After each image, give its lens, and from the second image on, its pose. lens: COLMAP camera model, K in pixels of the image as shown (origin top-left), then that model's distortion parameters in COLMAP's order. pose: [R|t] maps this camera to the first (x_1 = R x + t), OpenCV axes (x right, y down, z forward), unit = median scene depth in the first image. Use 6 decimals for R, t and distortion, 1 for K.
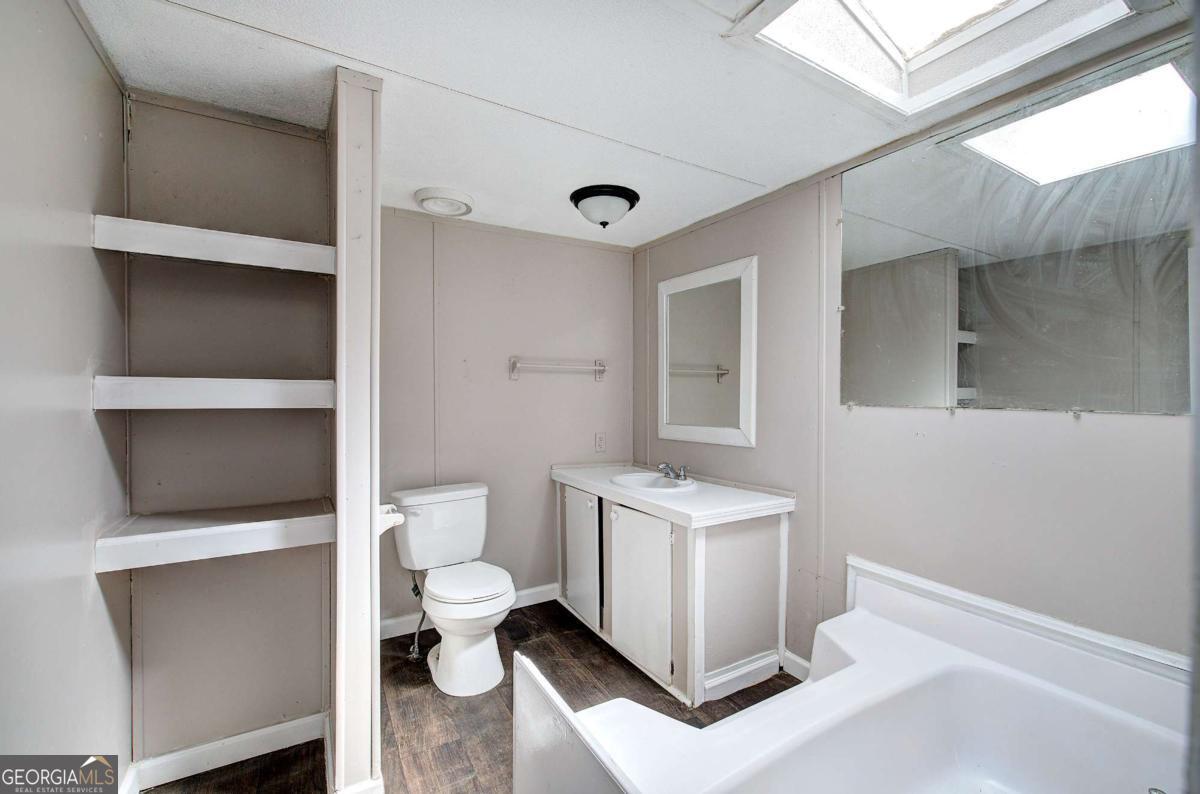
lens RADIAL K [[506.8, 0, 602.8], [0, 506.8, 395.5], [0, 0, 1]] dist [-0.003057, -0.000244]
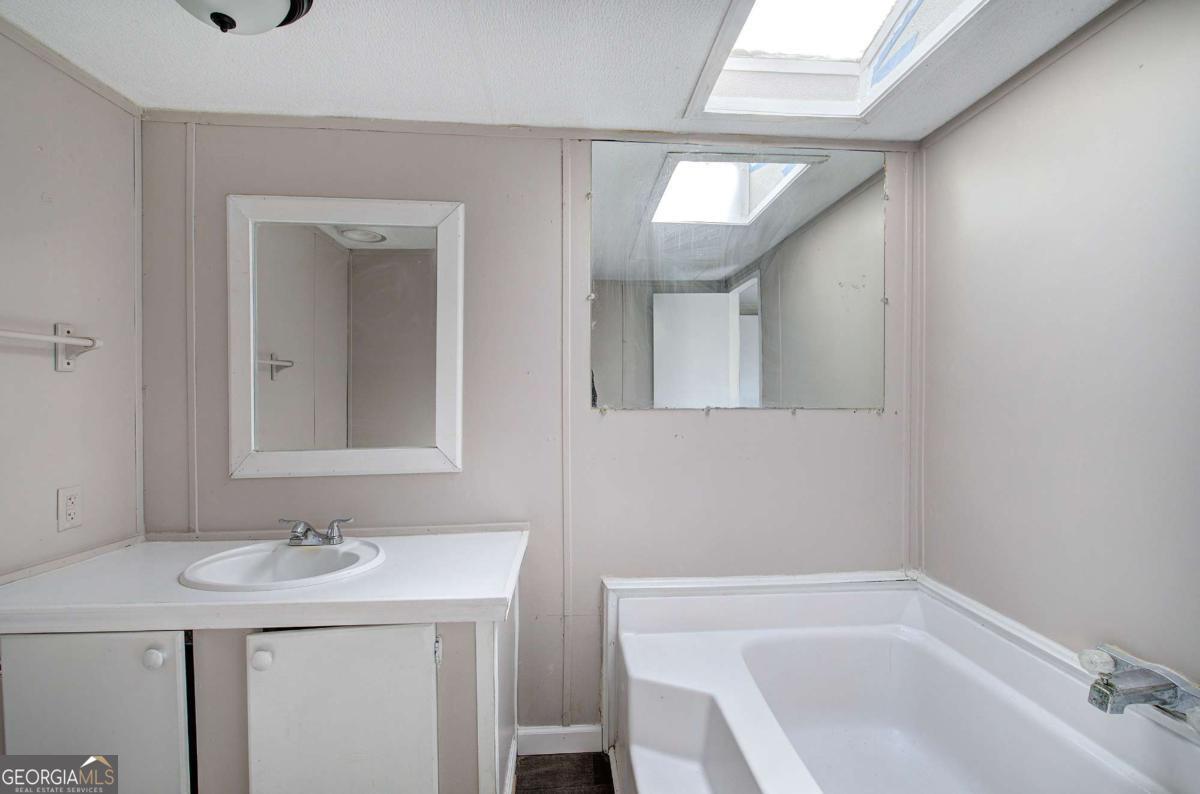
lens RADIAL K [[506.8, 0, 602.8], [0, 506.8, 395.5], [0, 0, 1]] dist [-0.003057, -0.000244]
pose [[0.453143, -0.009065, 0.891392, -0.245126], [0.007863, 0.999950, 0.006172, -0.007521], [-0.891403, 0.004213, 0.453191, 0.492556]]
